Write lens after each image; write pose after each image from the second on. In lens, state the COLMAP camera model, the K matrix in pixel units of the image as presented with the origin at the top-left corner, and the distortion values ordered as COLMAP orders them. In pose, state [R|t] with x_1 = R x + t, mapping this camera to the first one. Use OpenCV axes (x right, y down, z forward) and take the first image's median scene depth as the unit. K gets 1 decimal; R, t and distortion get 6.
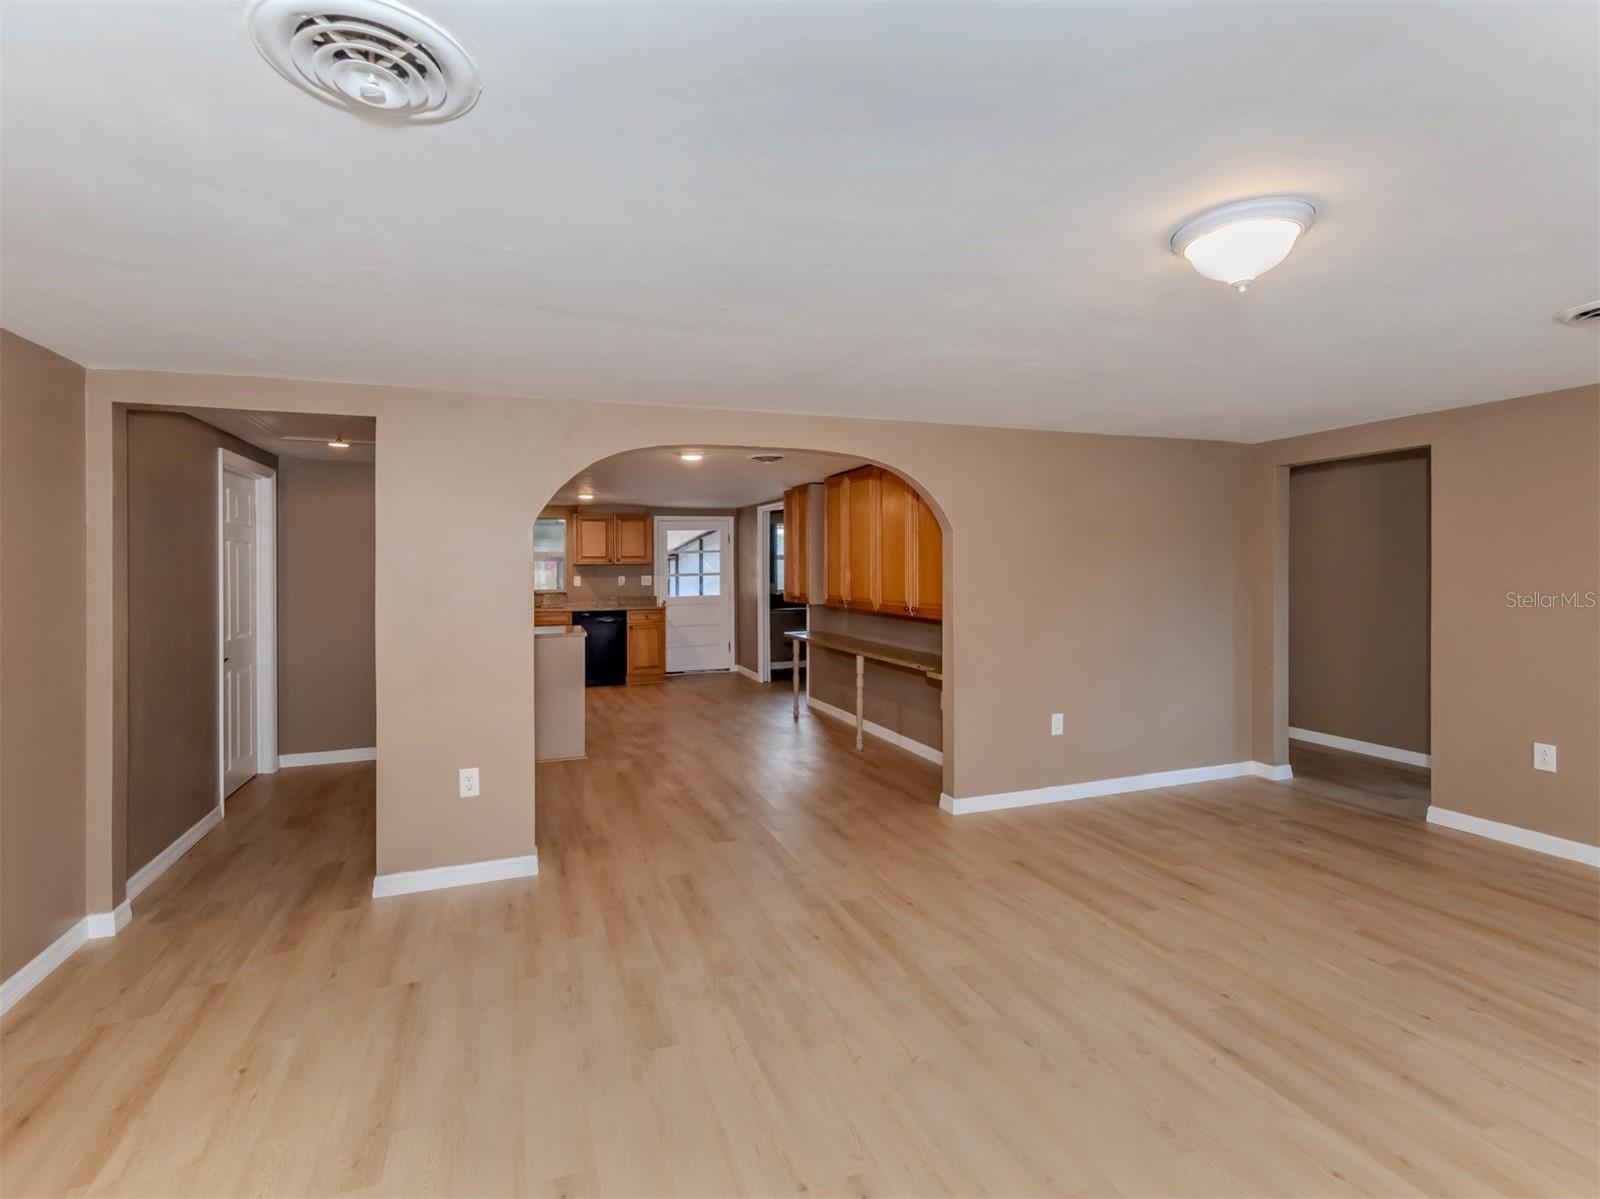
lens RADIAL K [[730.1, 0, 809.9], [0, 730.1, 581.1], [0, 0, 1]] dist [0.005839, -0.000074]
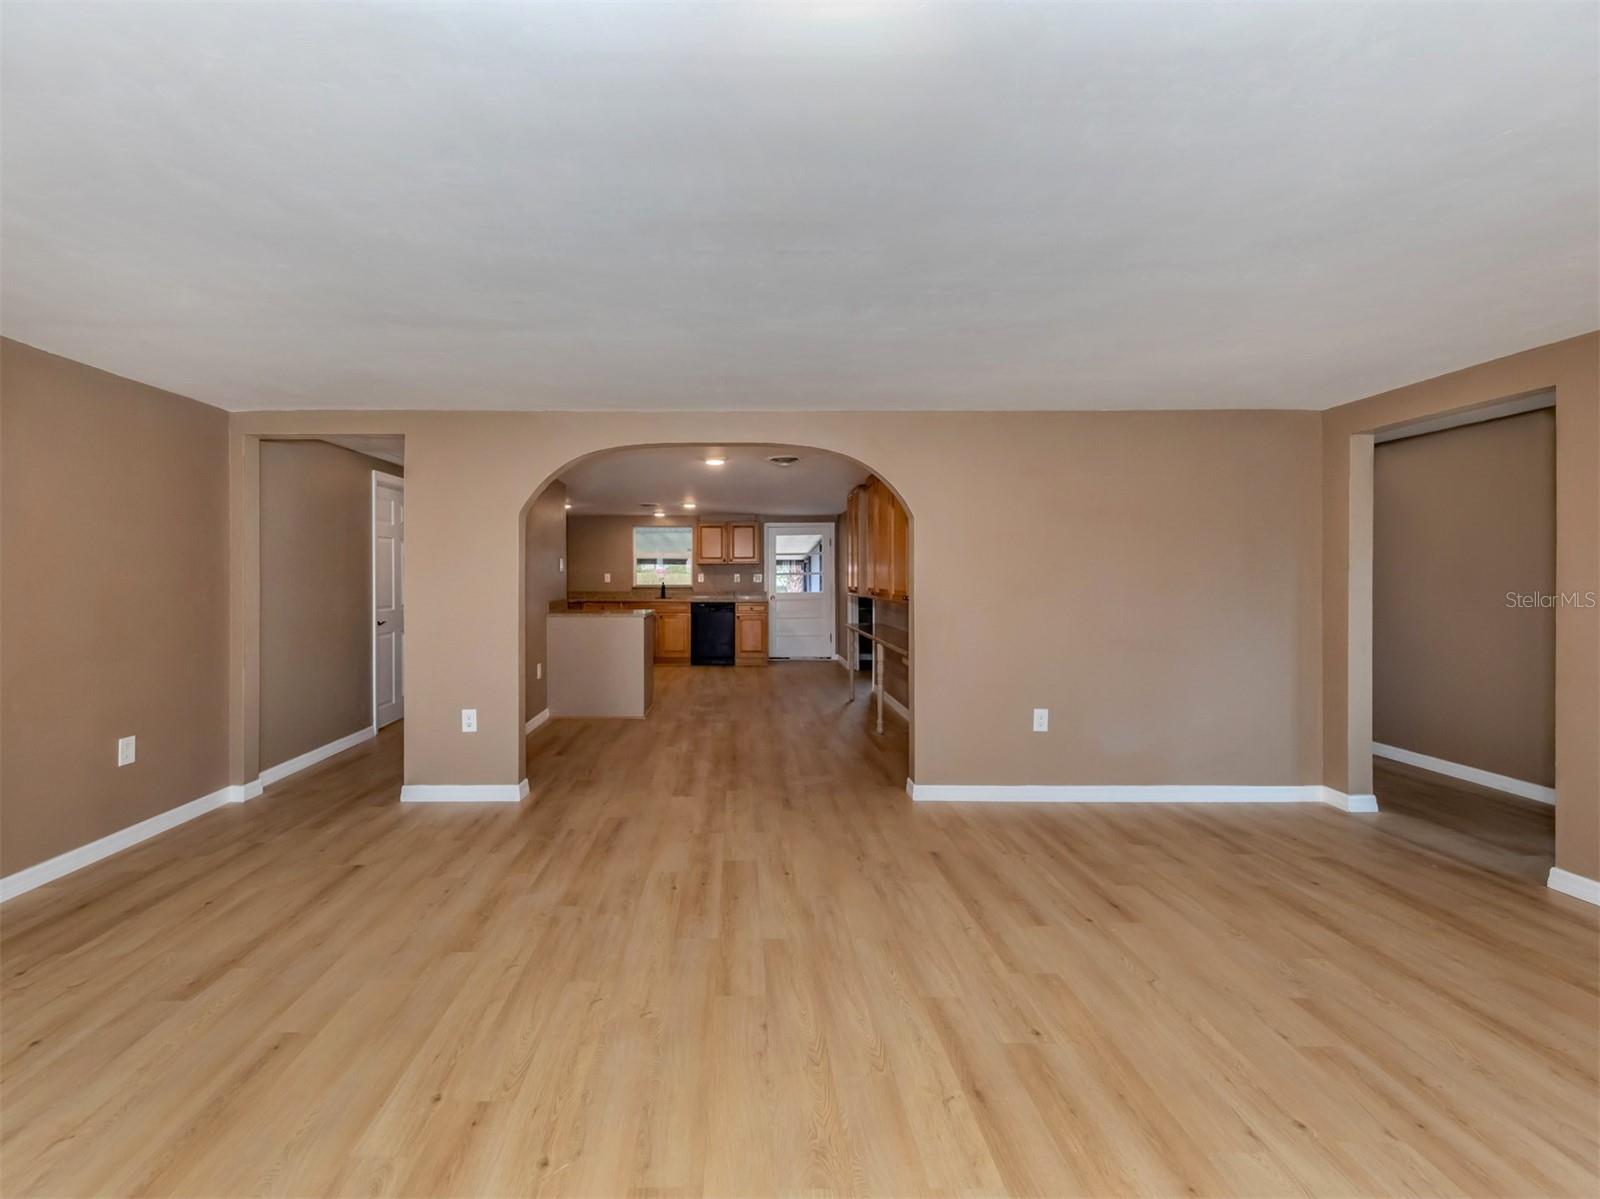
lens RADIAL K [[631.0, 0, 761.0], [0, 631.0, 583.1], [0, 0, 1]] dist [0.001358, -0.000646]
pose [[0.941450, 0.010676, -0.336984, 0.370004], [-0.013329, 0.999896, -0.005560, 0.037675], [0.336889, 0.009726, 0.941494, 0.143452]]
